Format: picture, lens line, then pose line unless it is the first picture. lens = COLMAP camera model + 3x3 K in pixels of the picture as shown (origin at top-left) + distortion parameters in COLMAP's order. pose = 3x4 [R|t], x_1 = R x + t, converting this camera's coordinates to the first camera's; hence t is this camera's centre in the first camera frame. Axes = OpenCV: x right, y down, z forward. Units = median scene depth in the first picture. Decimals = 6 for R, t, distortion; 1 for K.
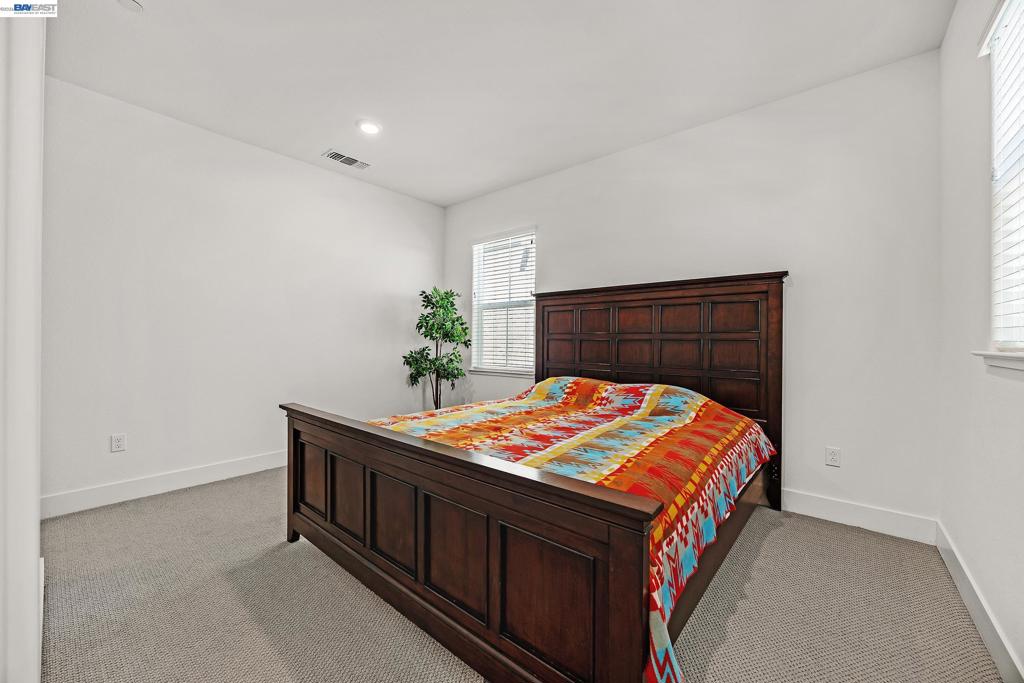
lens RADIAL K [[391.8, 0, 509.9], [0, 391.8, 340.2], [0, 0, 1]] dist [0.001603, 0.000227]
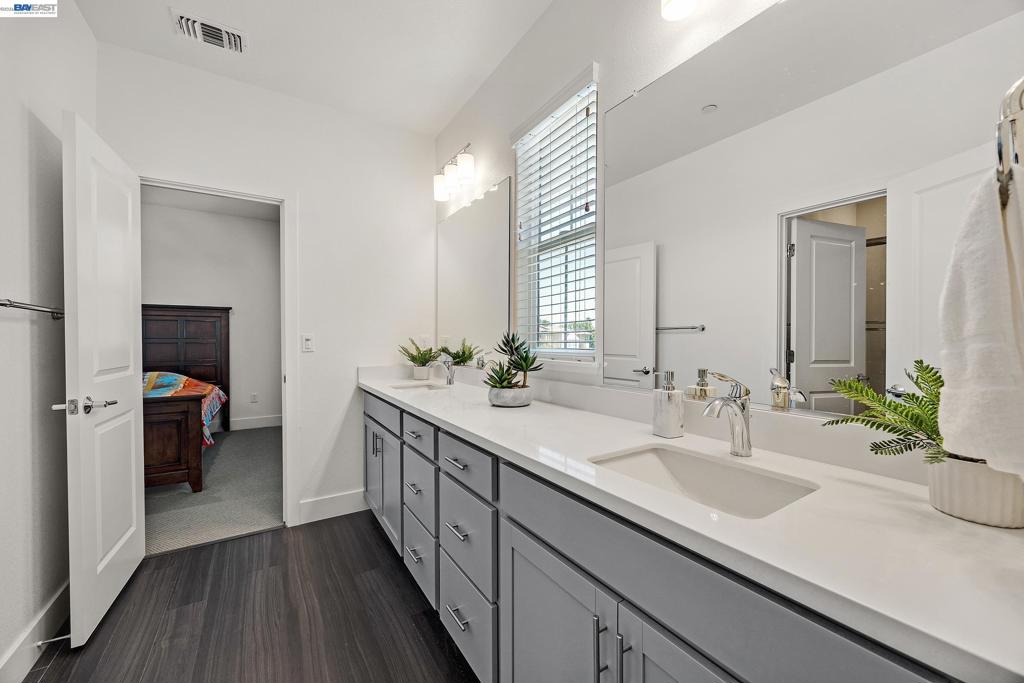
lens RADIAL K [[391.8, 0, 512.5], [0, 391.8, 339.6], [0, 0, 1]] dist [0.001603, 0.000227]
pose [[0.296057, -0.013738, 0.955072, -0.736260], [0.003935, 0.999906, 0.013163, -0.034491], [-0.955162, -0.000139, 0.296083, -0.904019]]
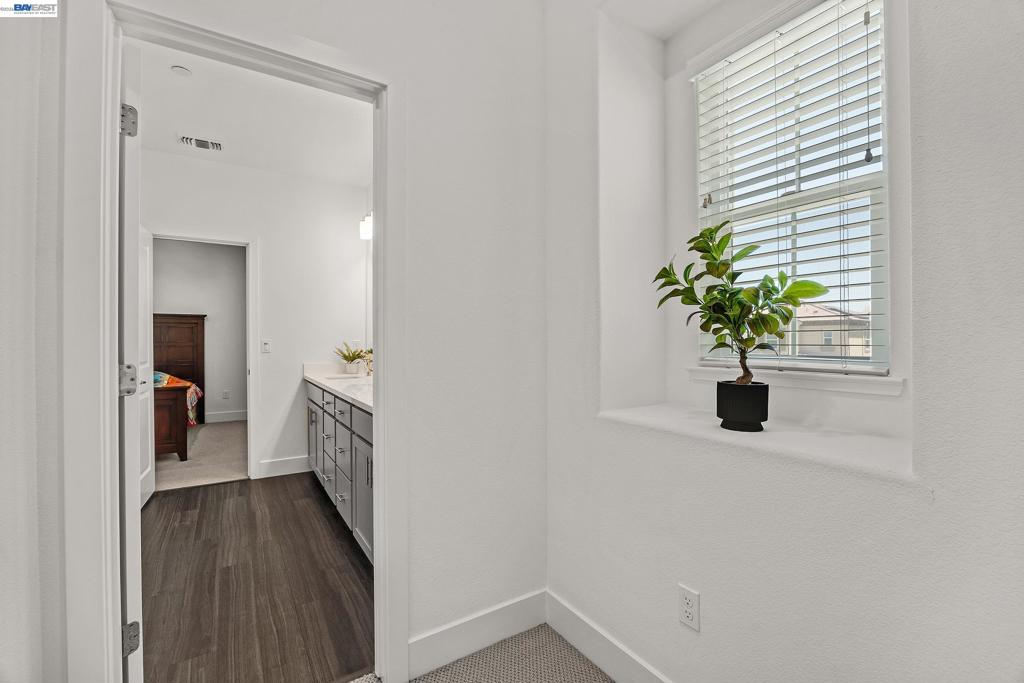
lens RADIAL K [[444.6, 0, 506.5], [0, 444.6, 341.5], [0, 0, 1]] dist [-0.009841, -0.000194]
pose [[0.308964, -0.010288, 0.951018, -1.148884], [0.004439, 0.999946, 0.009376, -0.041133], [-0.951063, 0.001325, 0.308993, -1.388021]]
